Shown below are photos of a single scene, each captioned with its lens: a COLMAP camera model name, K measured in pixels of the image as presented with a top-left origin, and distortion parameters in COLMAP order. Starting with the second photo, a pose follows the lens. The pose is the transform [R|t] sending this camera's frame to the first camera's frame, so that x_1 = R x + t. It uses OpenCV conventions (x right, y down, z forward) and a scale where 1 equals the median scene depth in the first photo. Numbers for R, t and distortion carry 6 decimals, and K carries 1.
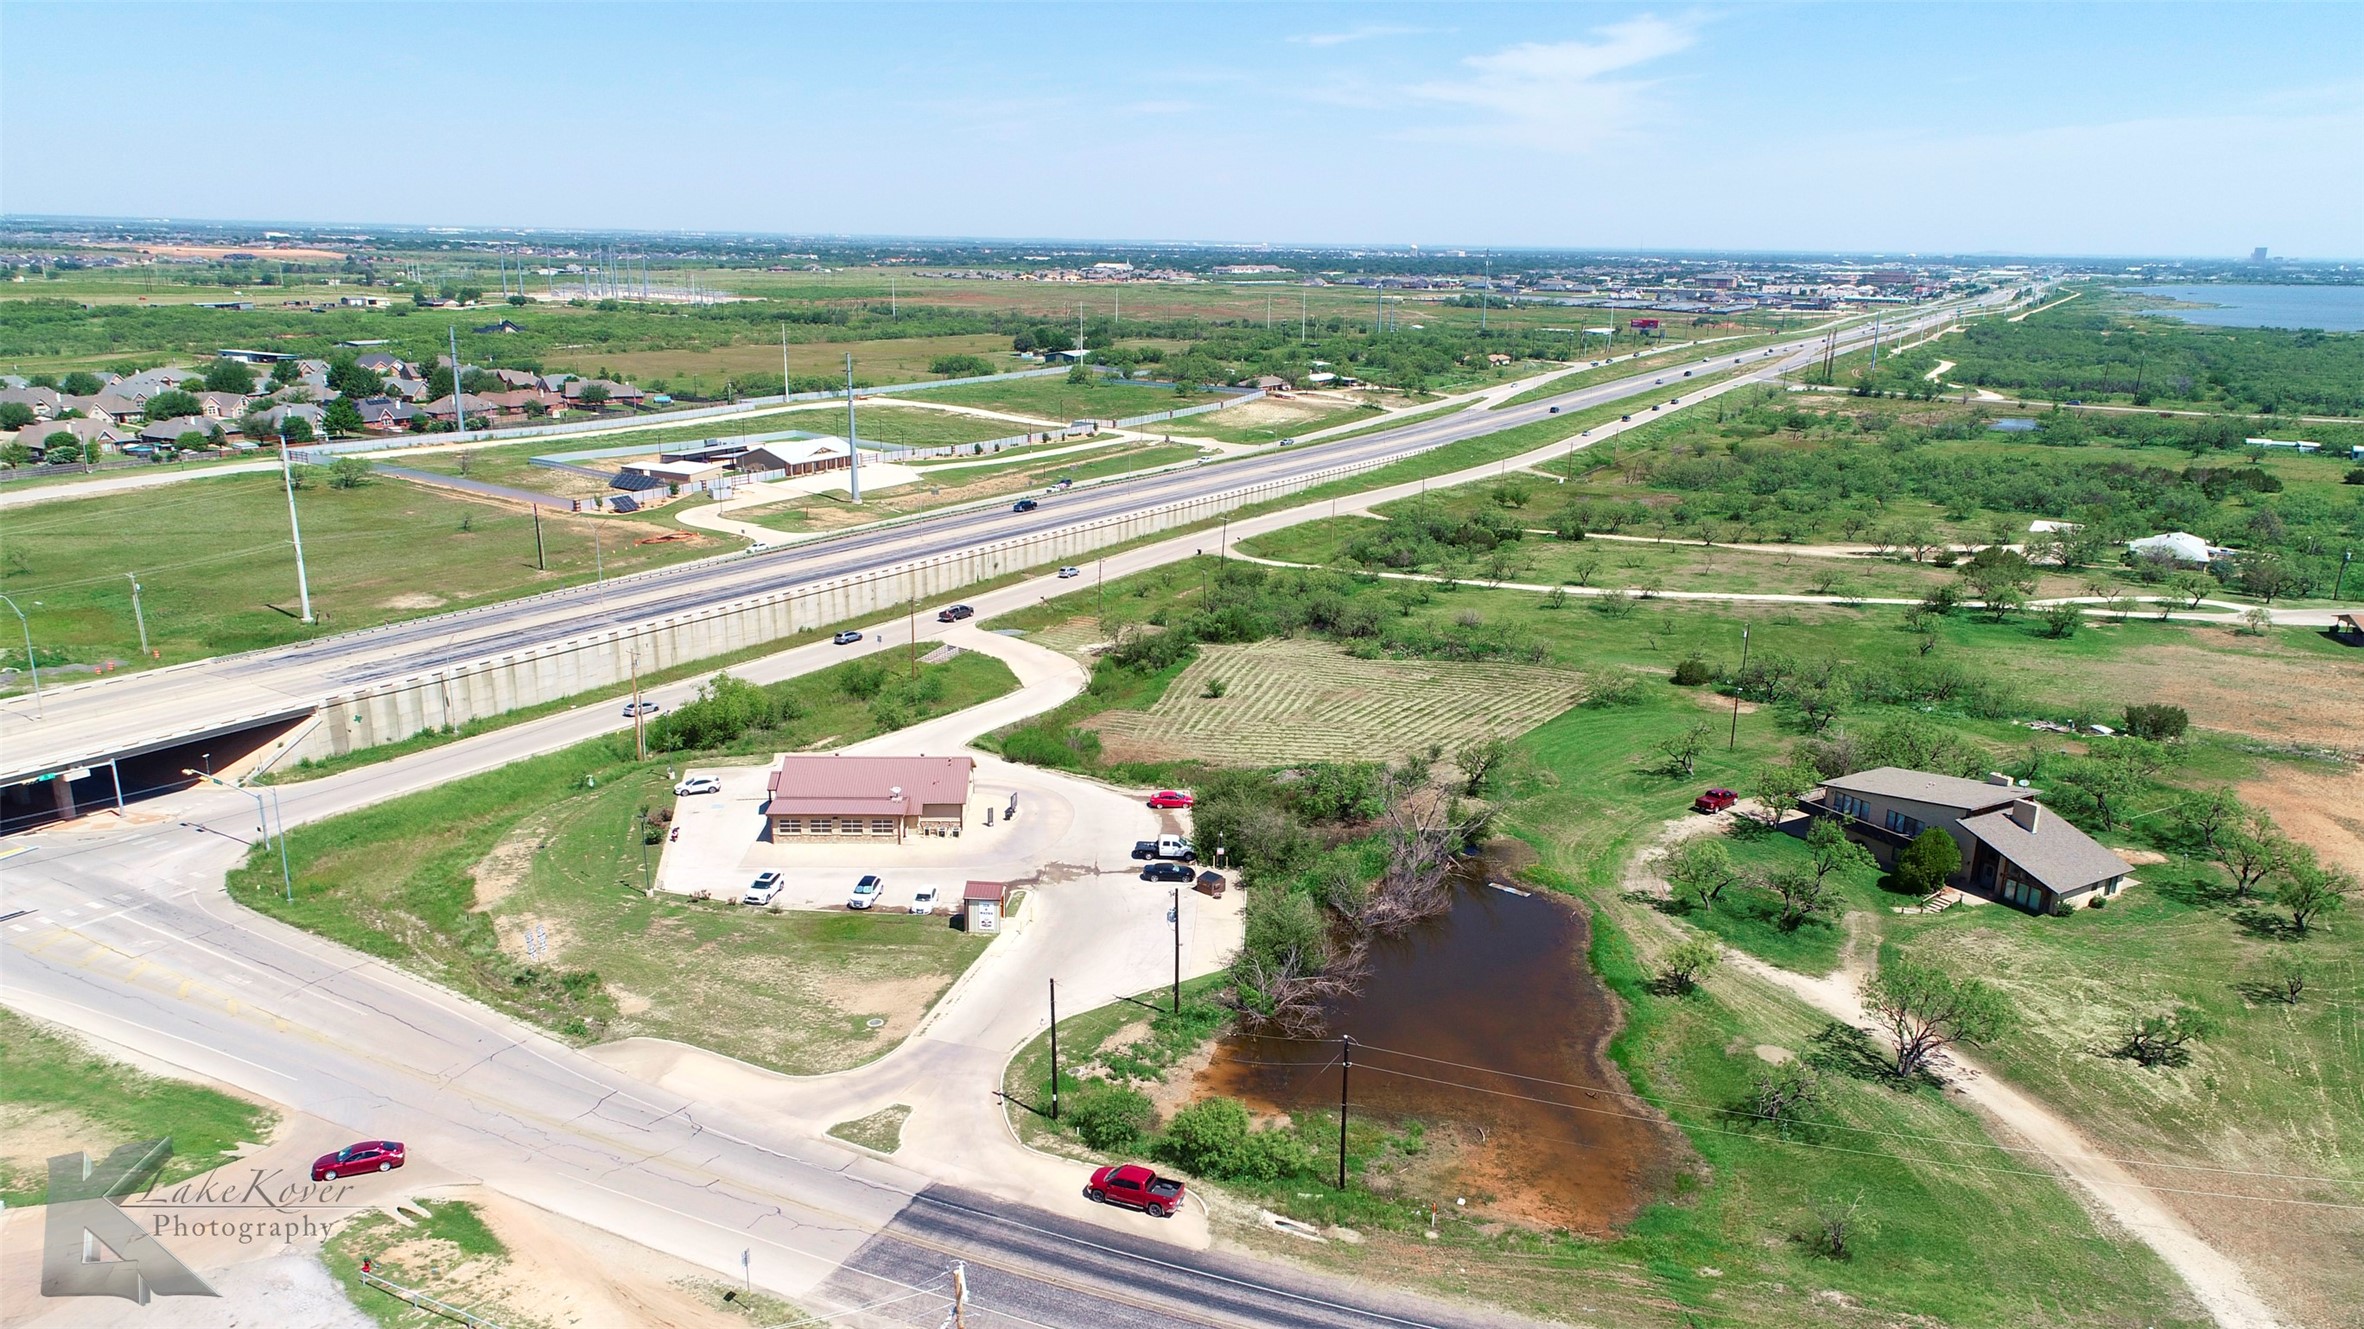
lens RADIAL K [[1573.3, 0, 1180.7], [0, 1573.3, 664.9], [0, 0, 1]] dist [0.034298, -0.004836]
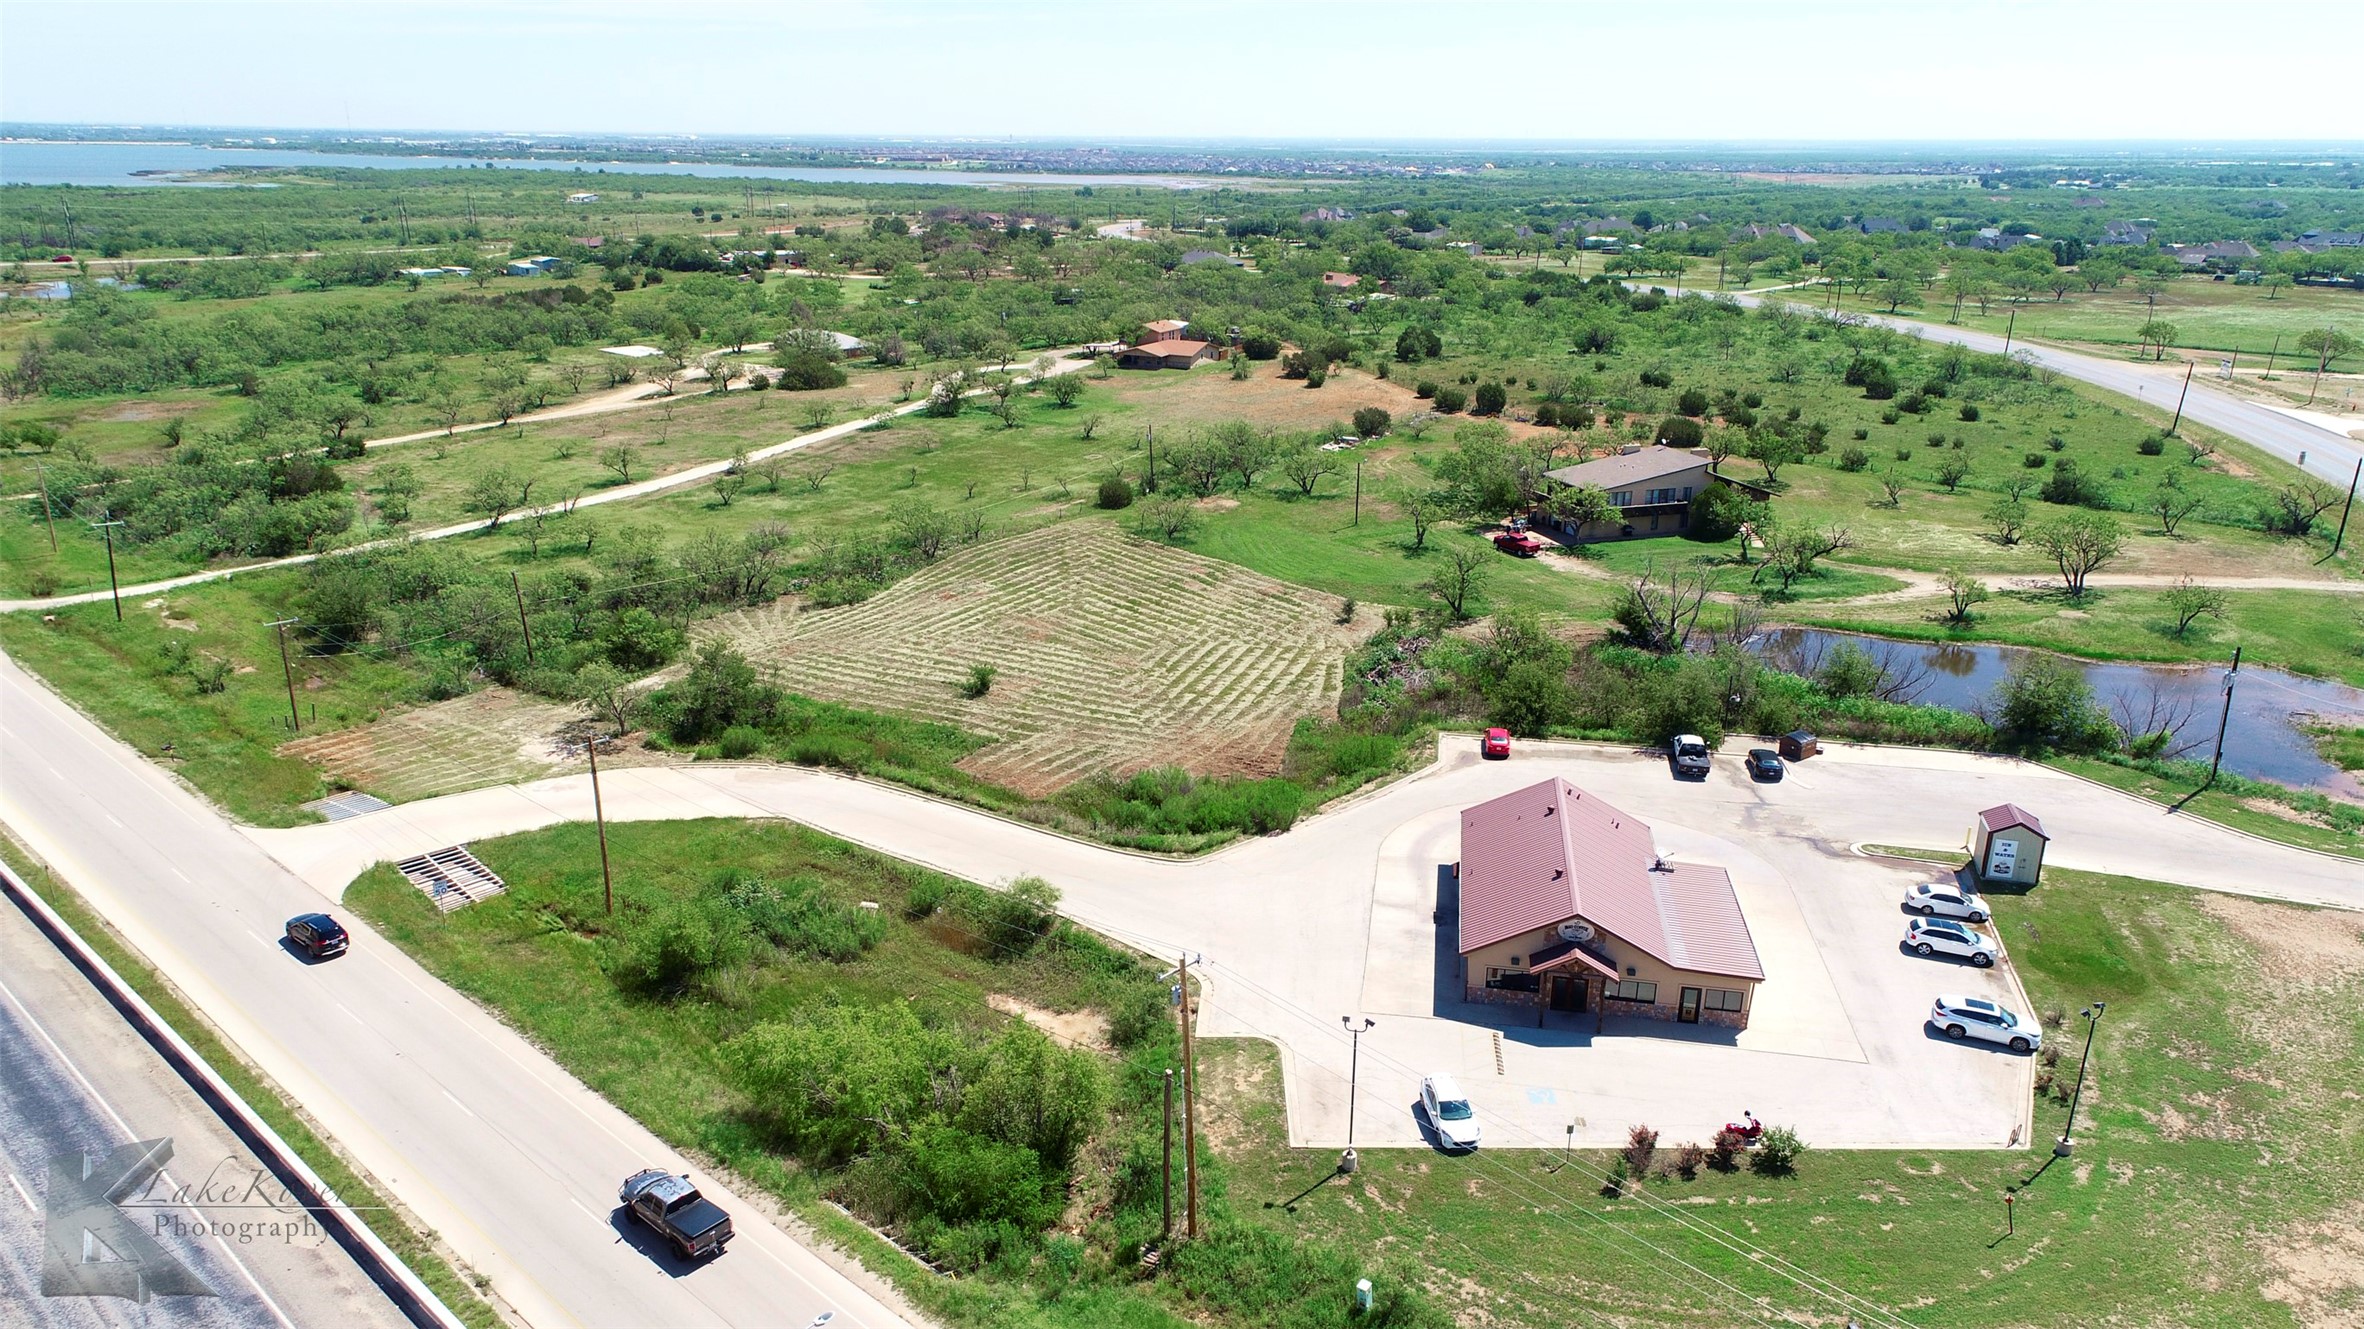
lens RADIAL K [[1573.3, 0, 1187.1], [0, 1573.3, 643.4], [0, 0, 1]] dist [0.034298, -0.004836]
pose [[0.196163, -0.315110, 0.928561, -0.437320], [0.251469, 0.931456, 0.262968, -0.115177], [-0.947778, 0.181920, 0.261958, 0.587641]]
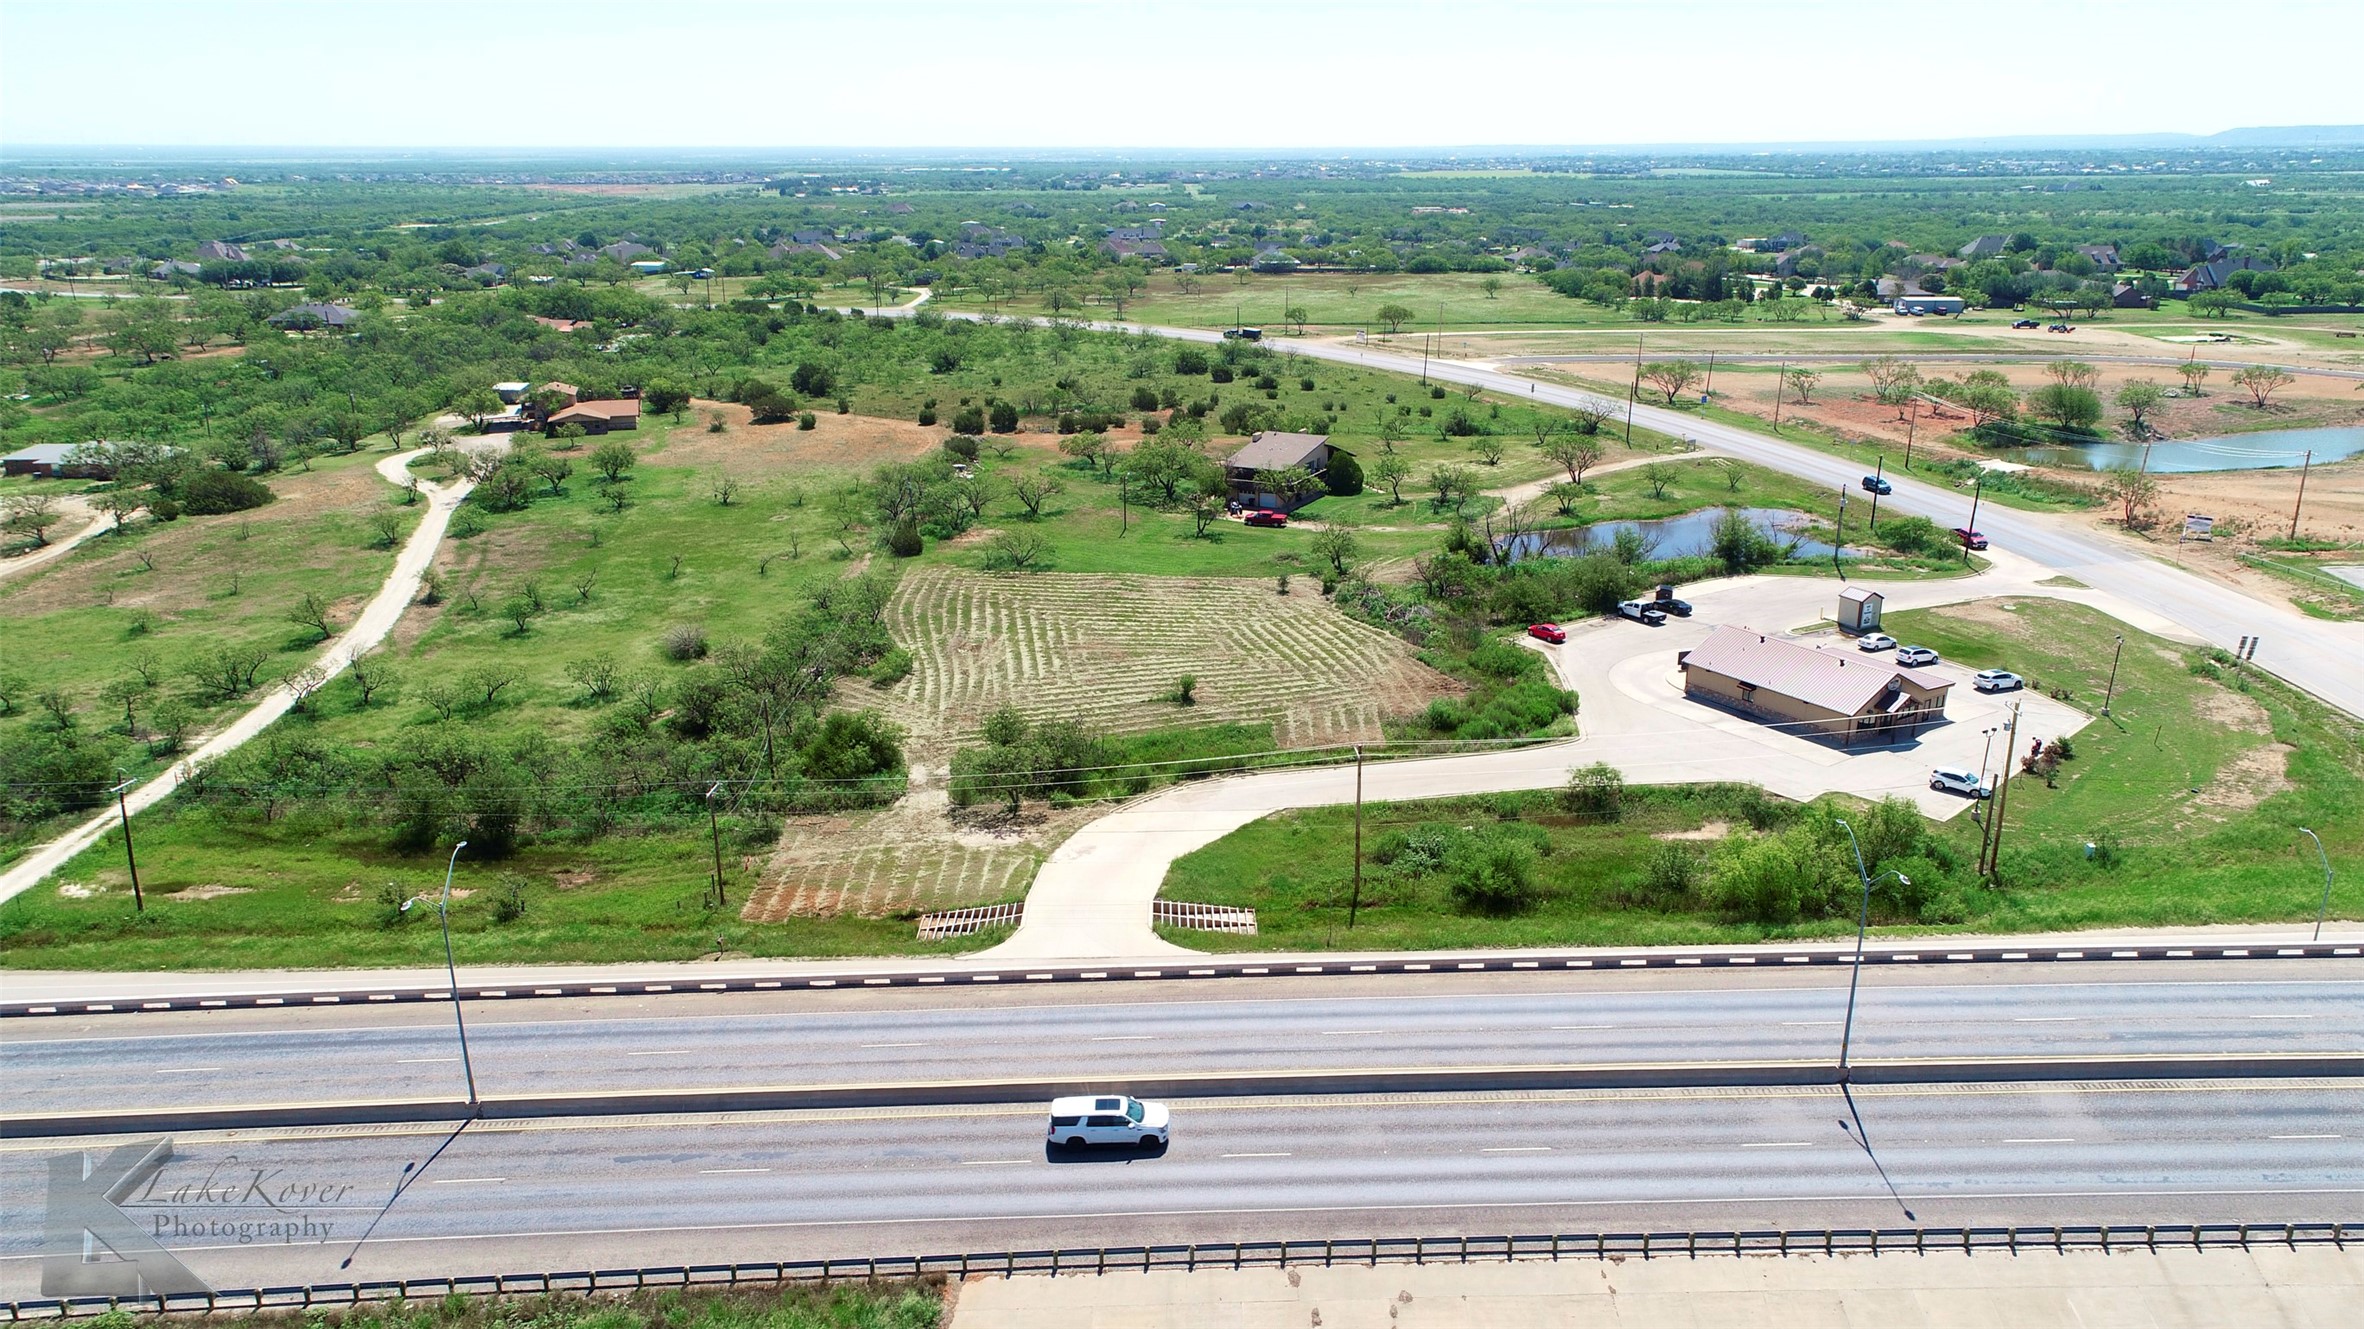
lens RADIAL K [[1573.3, 0, 1182.2], [0, 1573.3, 648.9], [0, 0, 1]] dist [0.034298, -0.004836]
pose [[-0.519993, -0.274311, 0.808926, -0.458136], [0.219487, 0.872321, 0.436899, -0.260196], [-0.825489, 0.404733, -0.393393, 1.013941]]
